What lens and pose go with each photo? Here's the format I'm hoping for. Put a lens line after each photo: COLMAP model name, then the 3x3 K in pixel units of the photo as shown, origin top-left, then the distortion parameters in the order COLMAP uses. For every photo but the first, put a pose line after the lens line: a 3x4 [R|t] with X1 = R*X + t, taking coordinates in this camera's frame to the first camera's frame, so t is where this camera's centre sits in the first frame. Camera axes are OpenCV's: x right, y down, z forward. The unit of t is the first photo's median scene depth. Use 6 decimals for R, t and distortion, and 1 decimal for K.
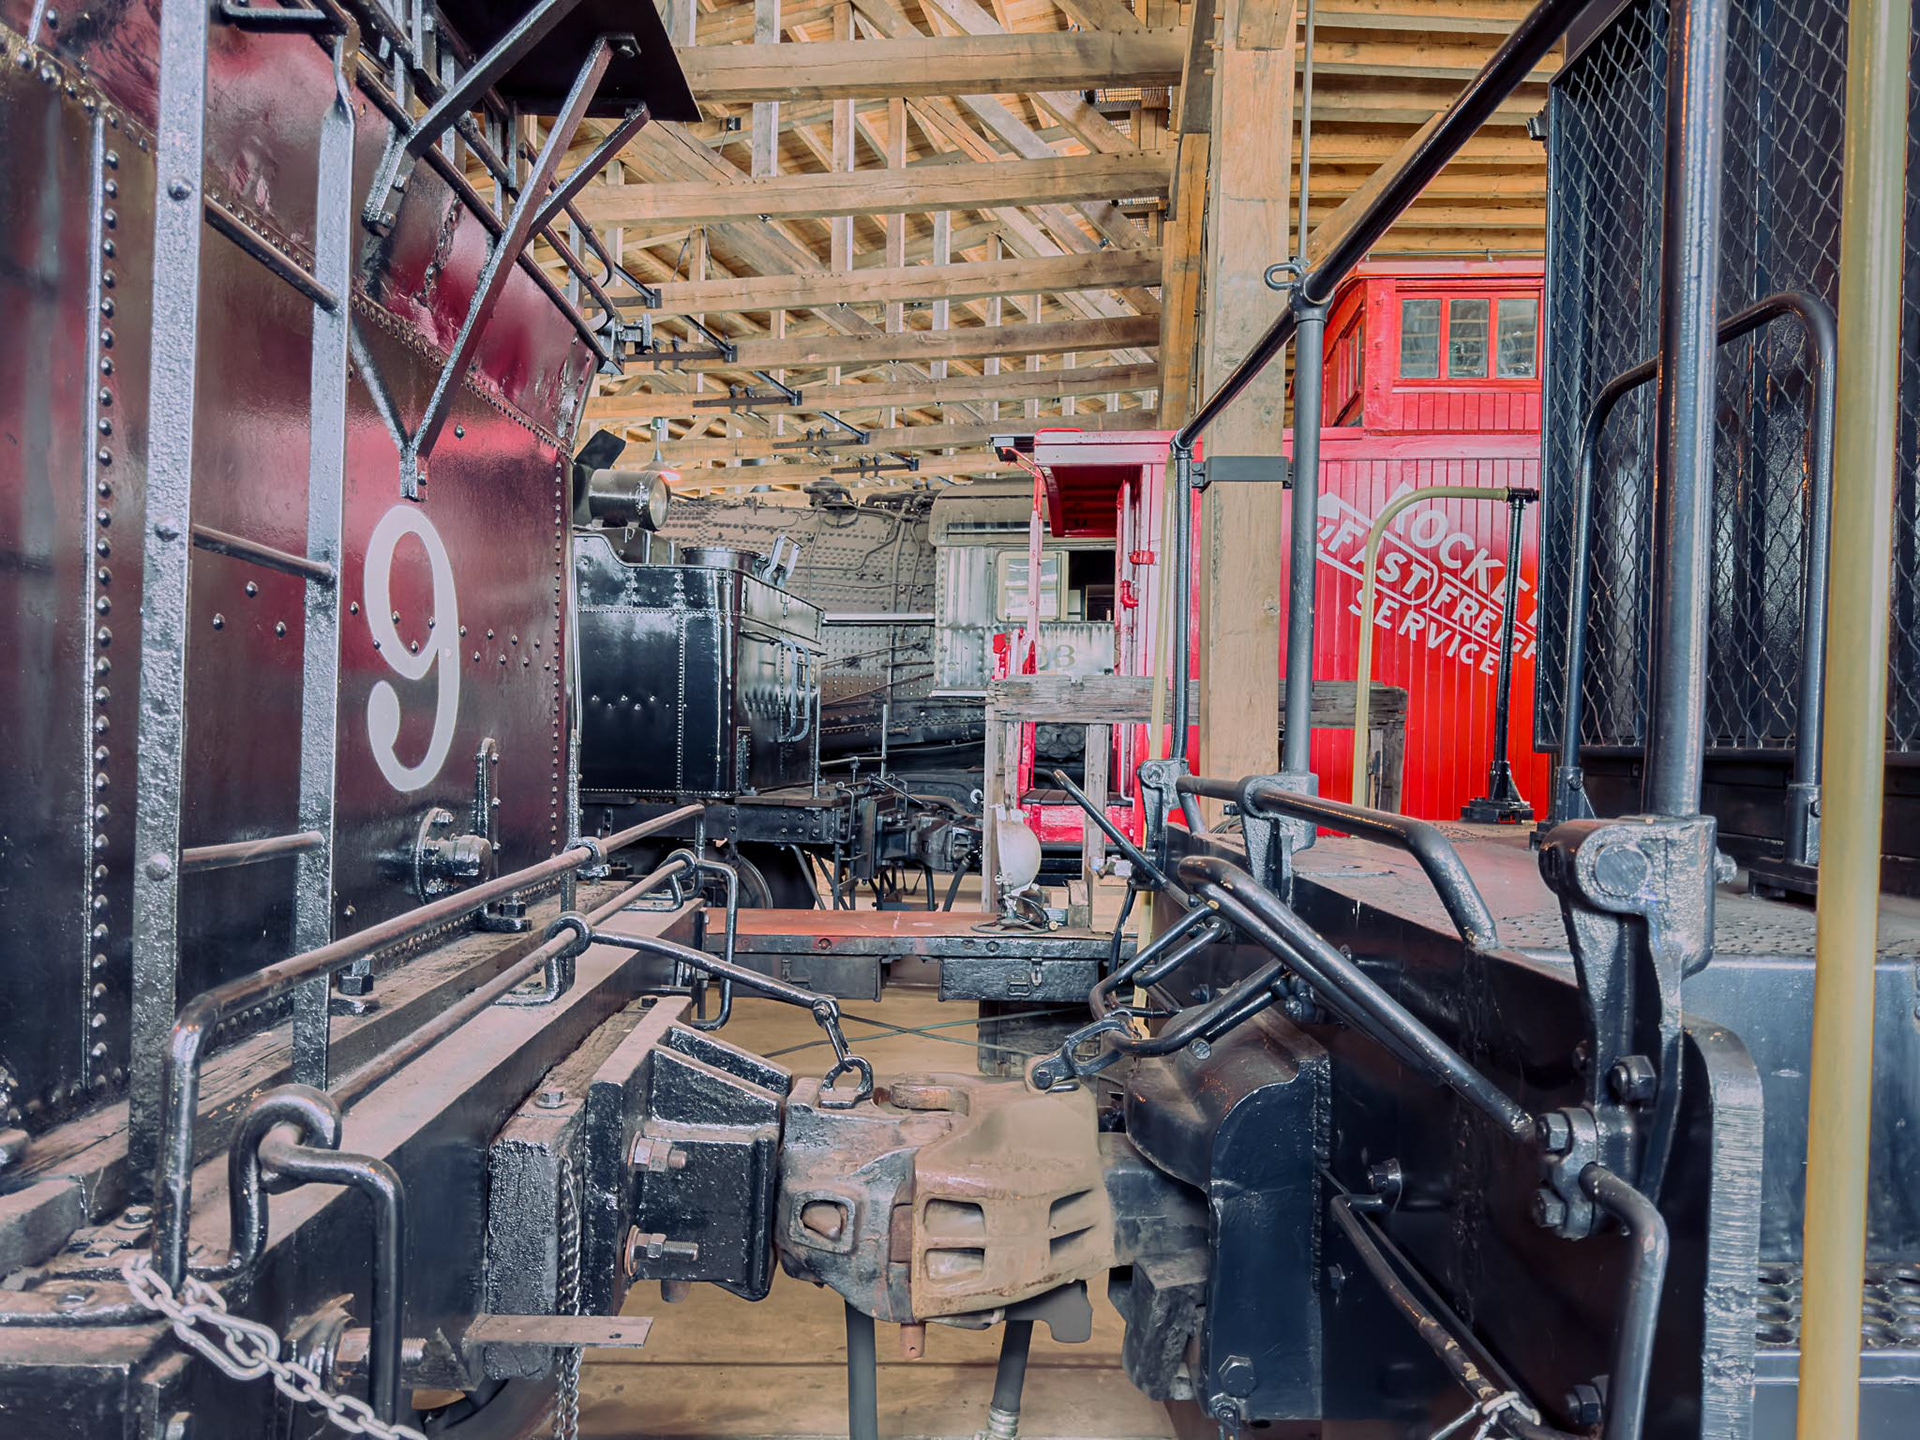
lens RADIAL K [[1359.9, 0, 958.7], [0, 1359.9, 716.3], [0, 0, 1]] dist [0.010965, -0.025896]
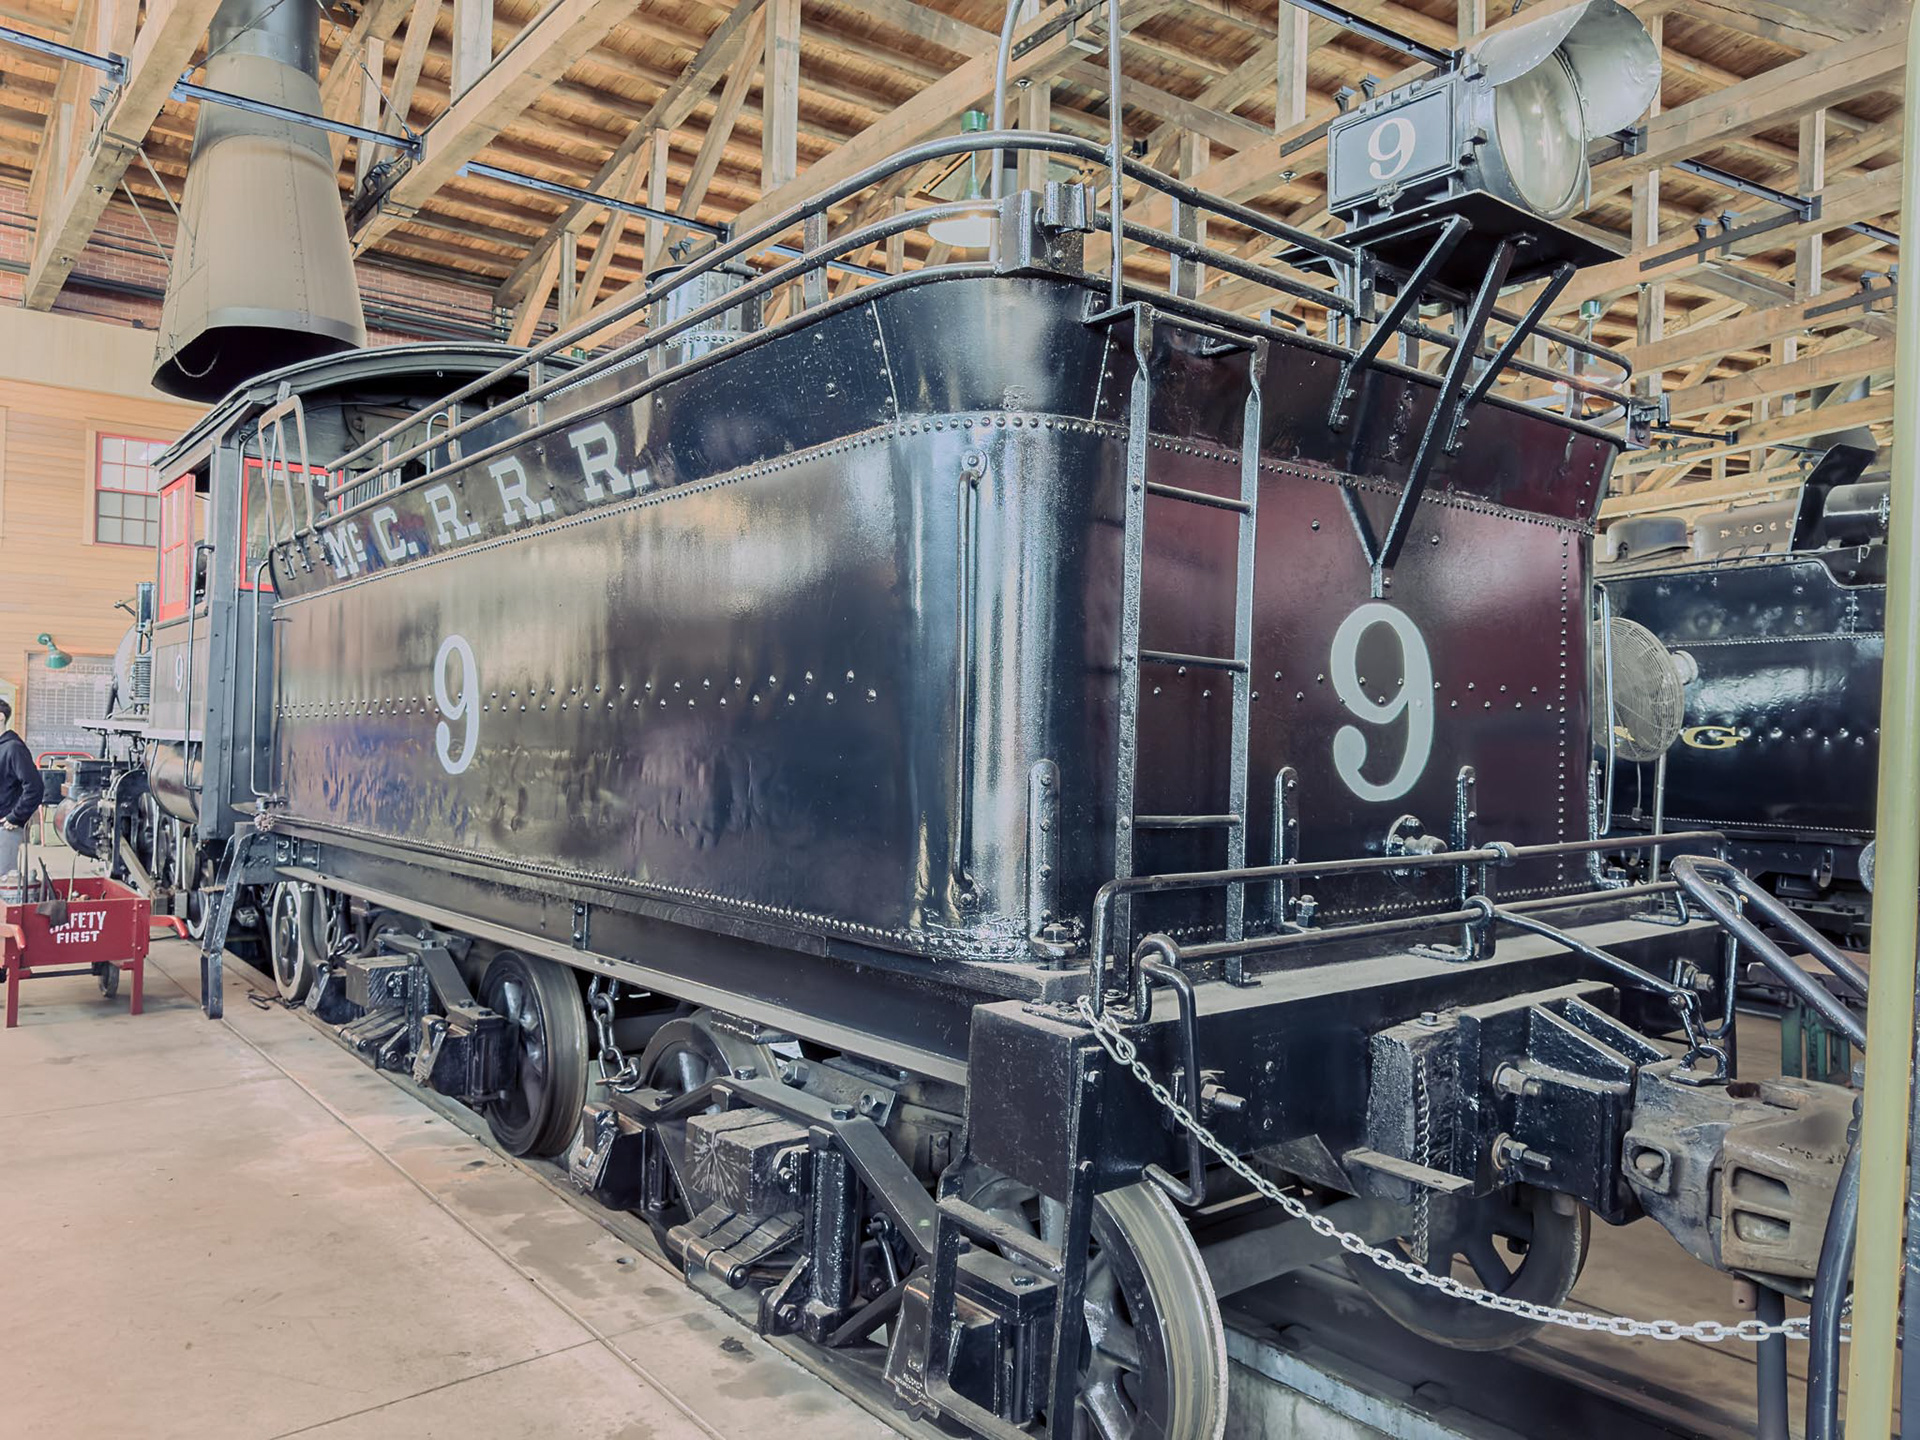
lens RADIAL K [[1359.9, 0, 958.9], [0, 1359.9, 724.7], [0, 0, 1]] dist [0.010965, -0.025896]
pose [[0.618566, -0.004422, -0.785720, 0.481661], [-0.008453, 0.999889, -0.012282, -0.004883], [0.785687, 0.014239, 0.618460, -0.250779]]
